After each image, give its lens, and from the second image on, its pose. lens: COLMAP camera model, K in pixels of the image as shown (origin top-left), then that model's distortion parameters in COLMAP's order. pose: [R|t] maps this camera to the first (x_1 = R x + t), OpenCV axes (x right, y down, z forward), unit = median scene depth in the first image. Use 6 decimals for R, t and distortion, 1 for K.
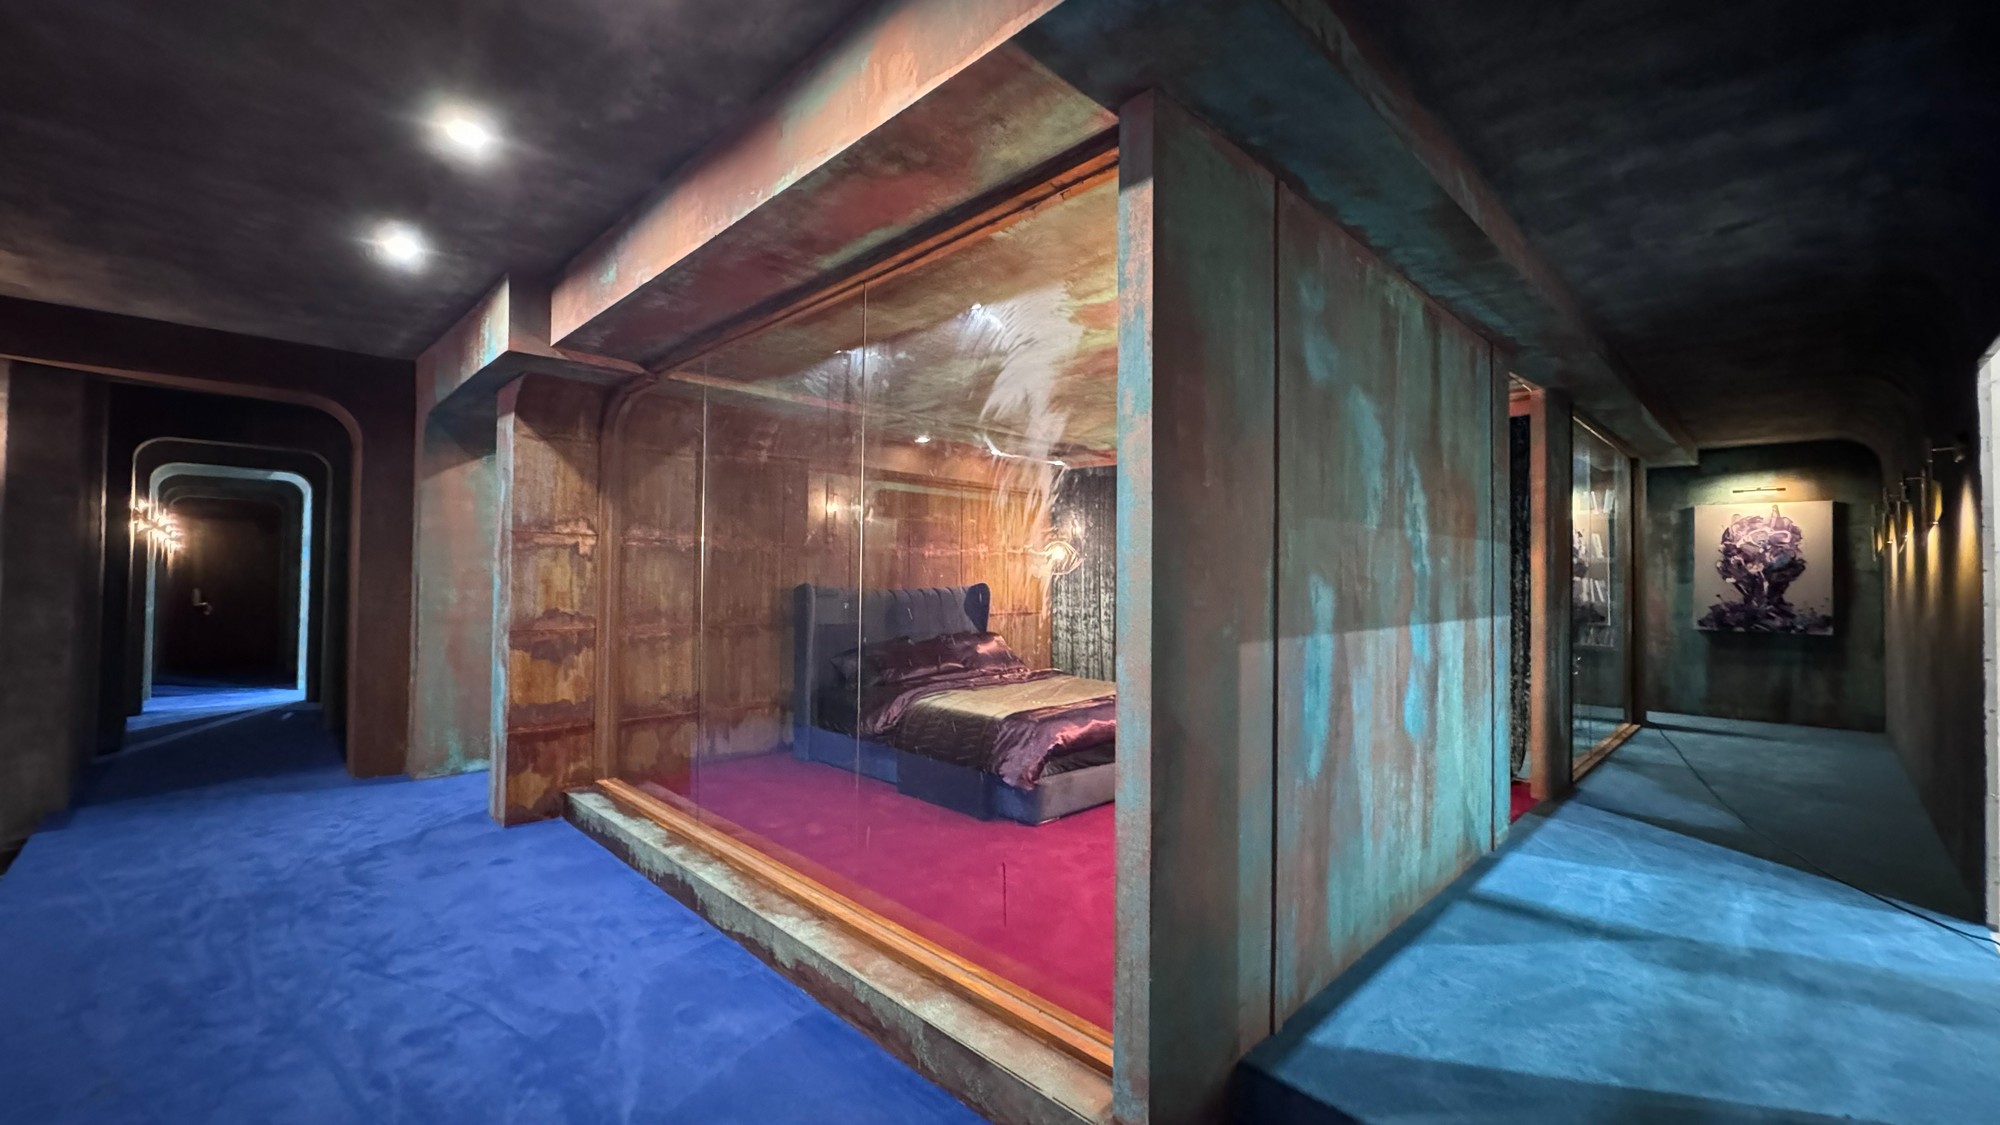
lens RADIAL K [[793.3, 0, 1009.2], [0, 793.3, 568.0], [0, 0, 1]] dist [0.000631, -0.000052]
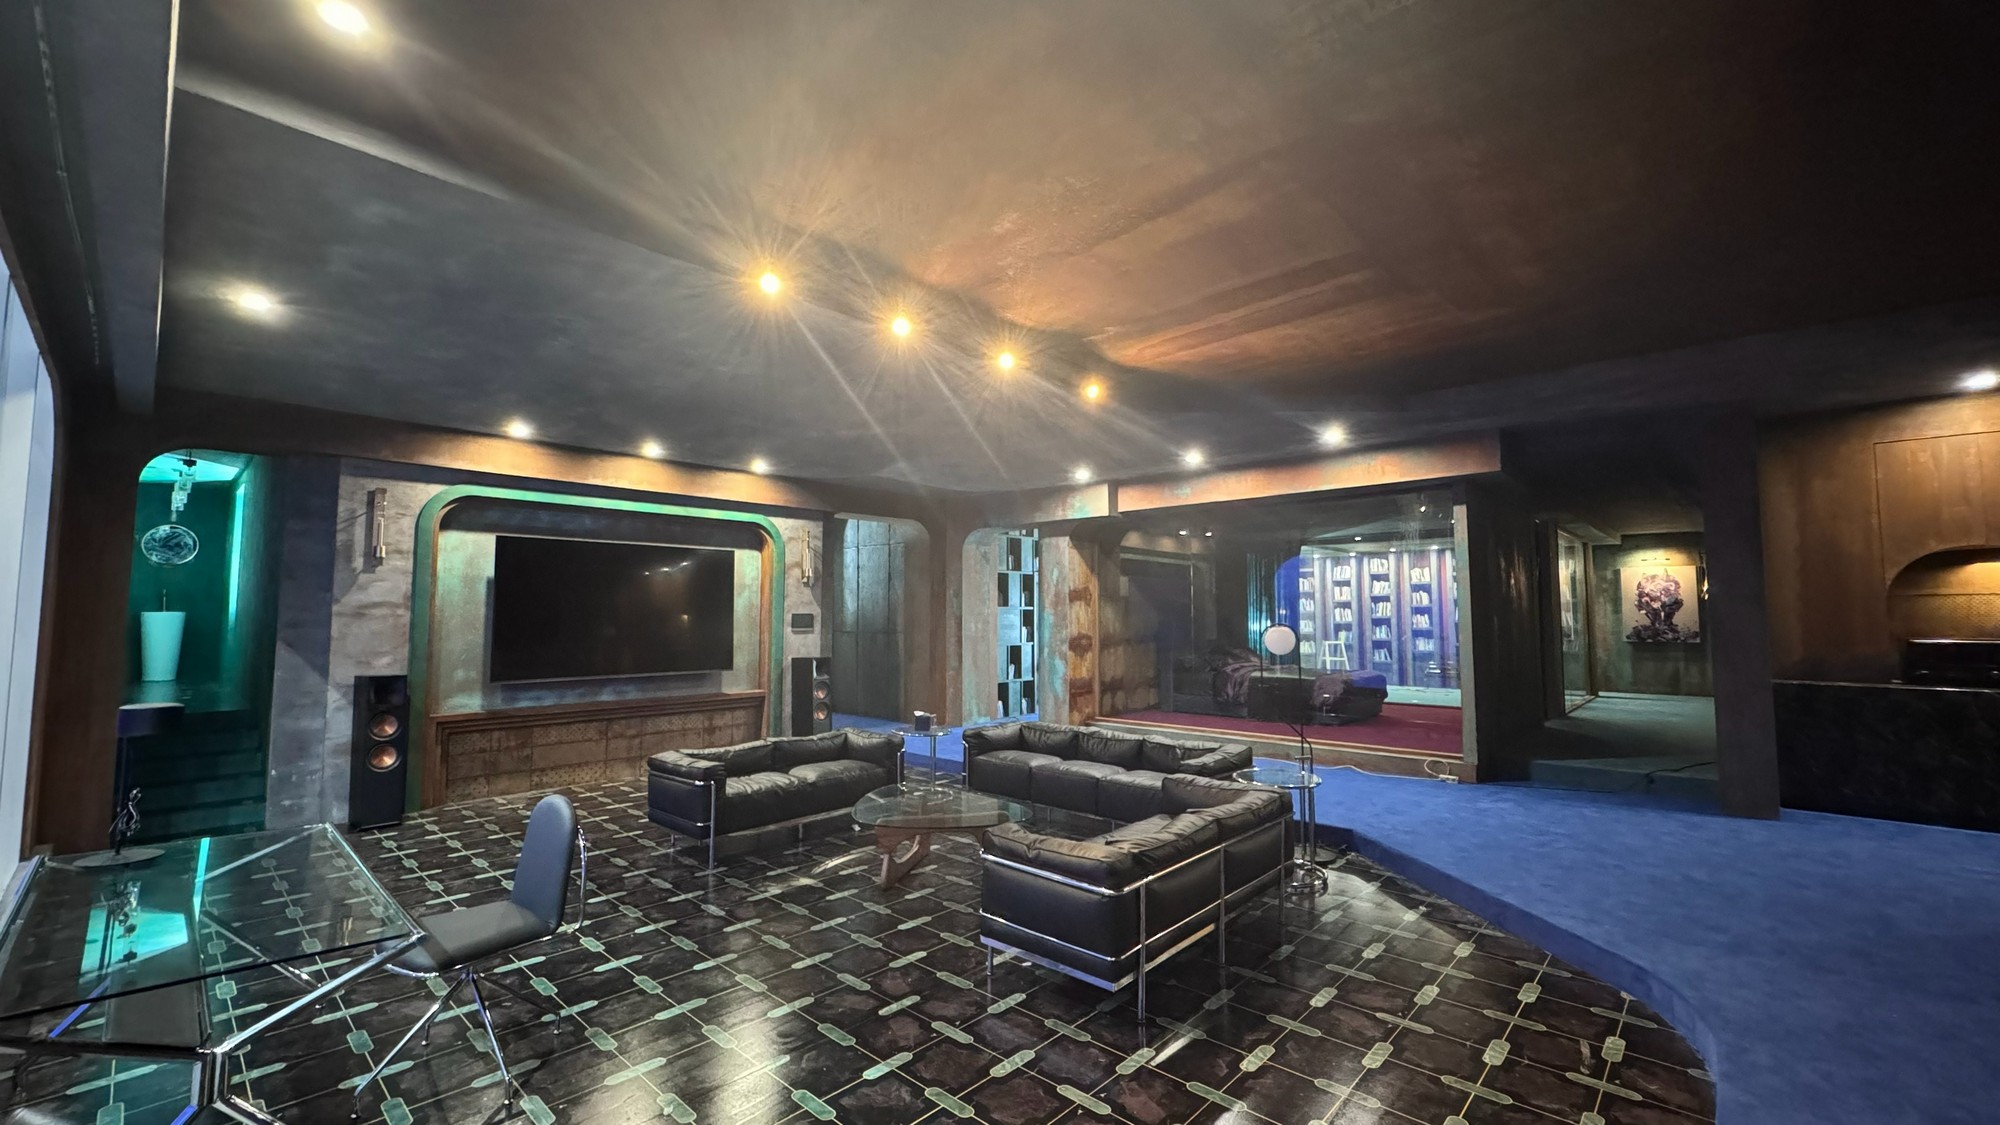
lens RADIAL K [[793.3, 0, 999.3], [0, 793.3, 565.9], [0, 0, 1]] dist [0.000631, -0.000052]
pose [[0.999218, -0.007291, 0.038869, -0.549686], [0.009116, 0.998854, -0.046980, -0.015647], [-0.038482, 0.047298, 0.998139, -0.666998]]
